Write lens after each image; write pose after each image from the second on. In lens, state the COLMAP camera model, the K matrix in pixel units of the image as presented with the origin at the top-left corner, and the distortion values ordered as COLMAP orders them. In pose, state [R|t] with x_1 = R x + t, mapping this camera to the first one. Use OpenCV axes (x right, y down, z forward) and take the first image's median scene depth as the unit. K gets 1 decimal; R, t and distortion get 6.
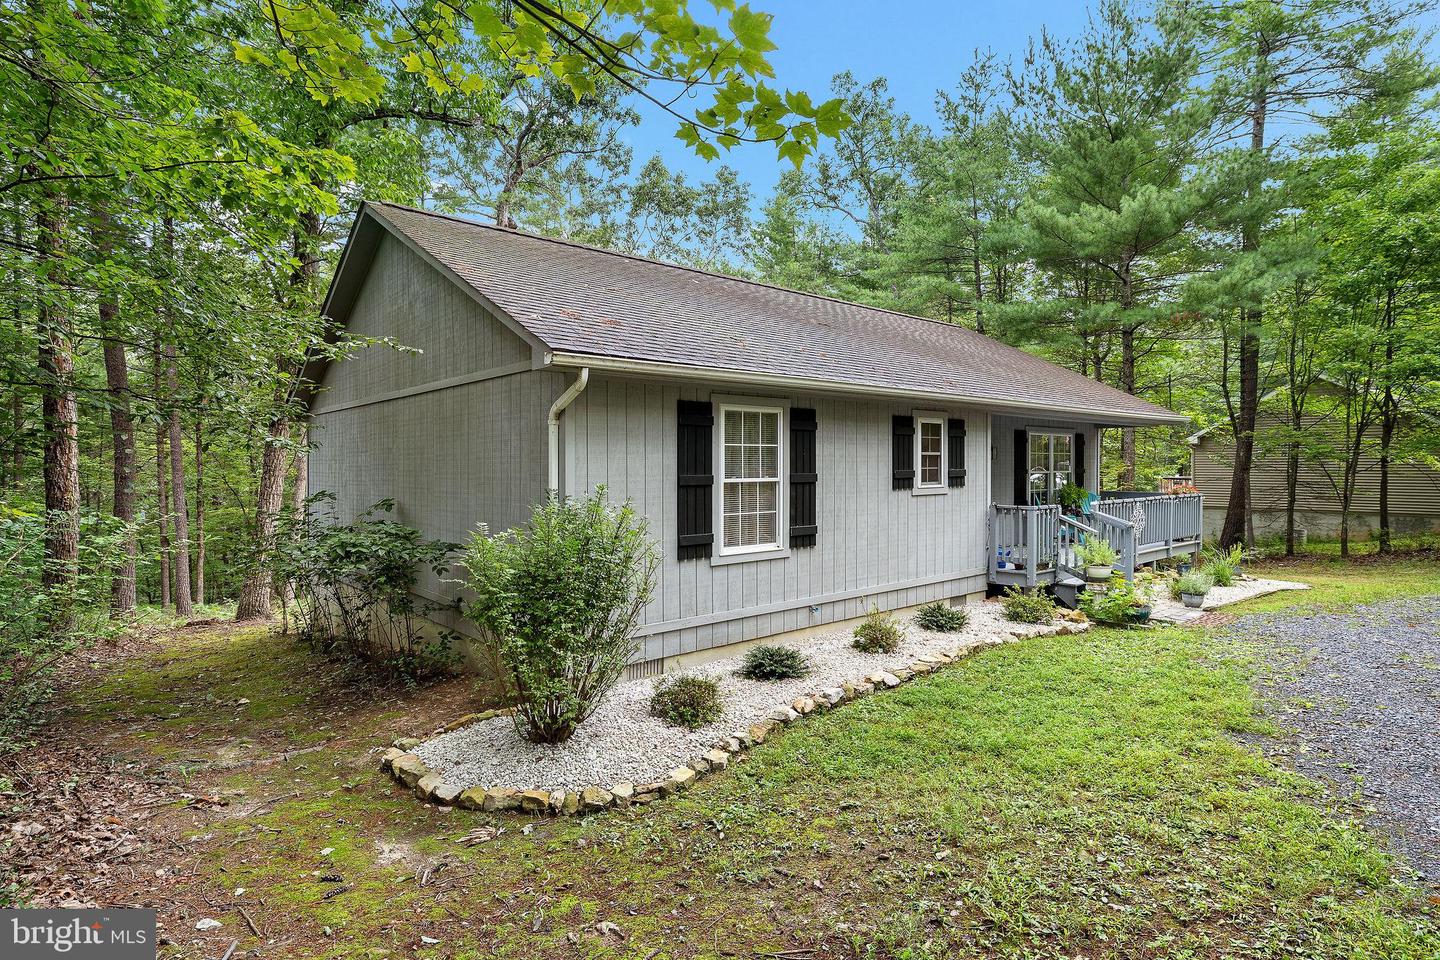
lens RADIAL K [[752.7, 0, 720.2], [0, 752.7, 479.0], [0, 0, 1]] dist [0.001081, -0.000005]
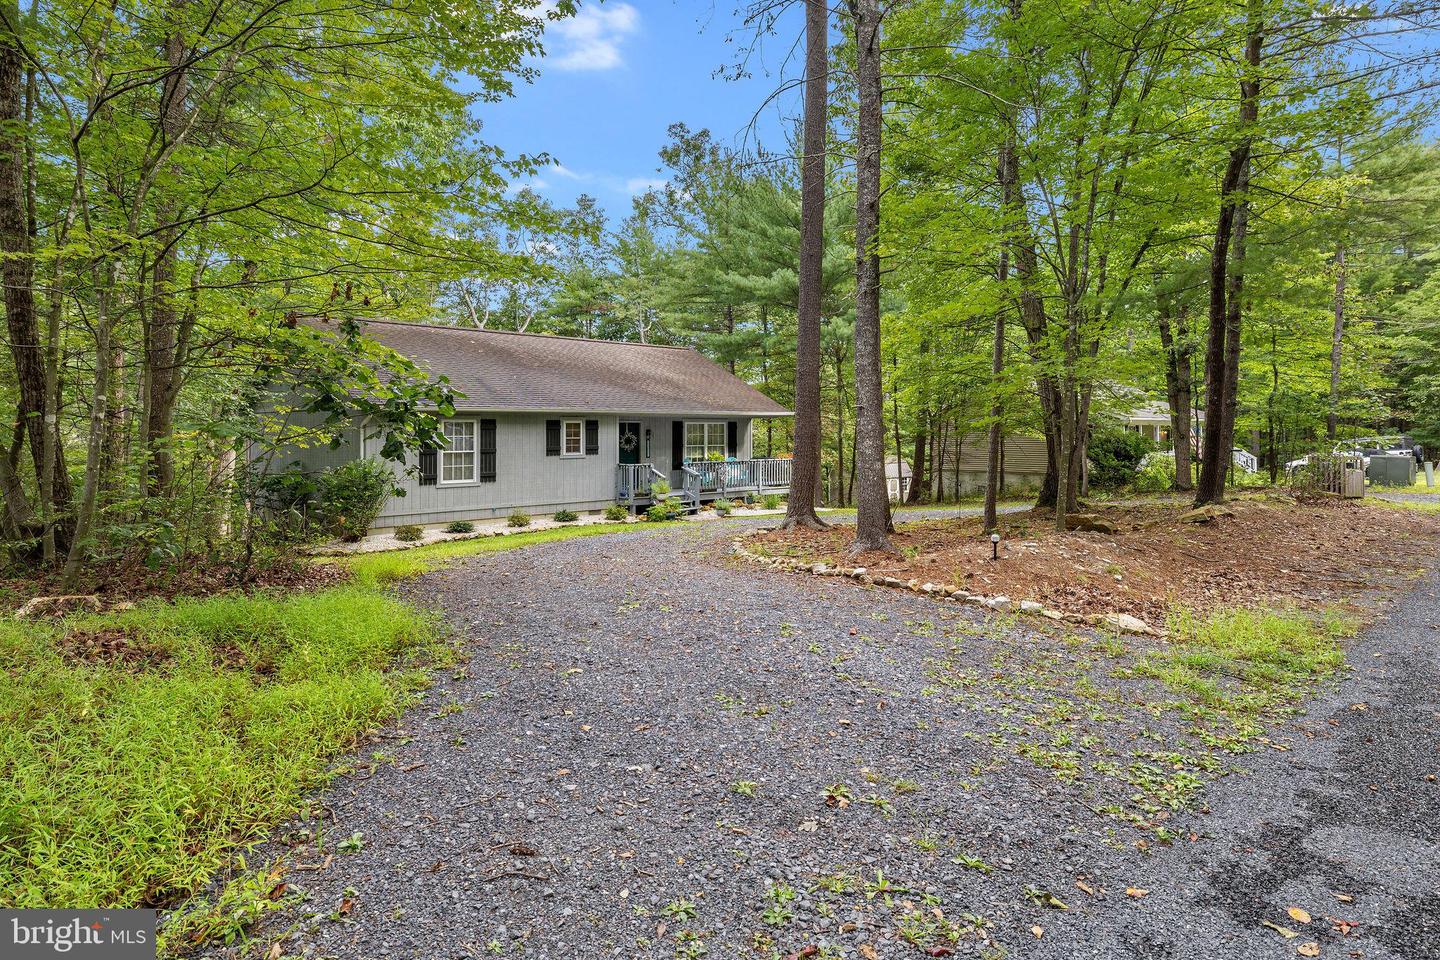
lens RADIAL K [[831.2, 0, 716.5], [0, 831.2, 430.4], [0, 0, 1]] dist [0.000782, 0.000723]
pose [[0.998919, -0.001300, 0.046474, 0.583266], [0.002410, 0.999713, -0.023840, 0.000018], [-0.046429, 0.023926, 0.998635, -1.291578]]
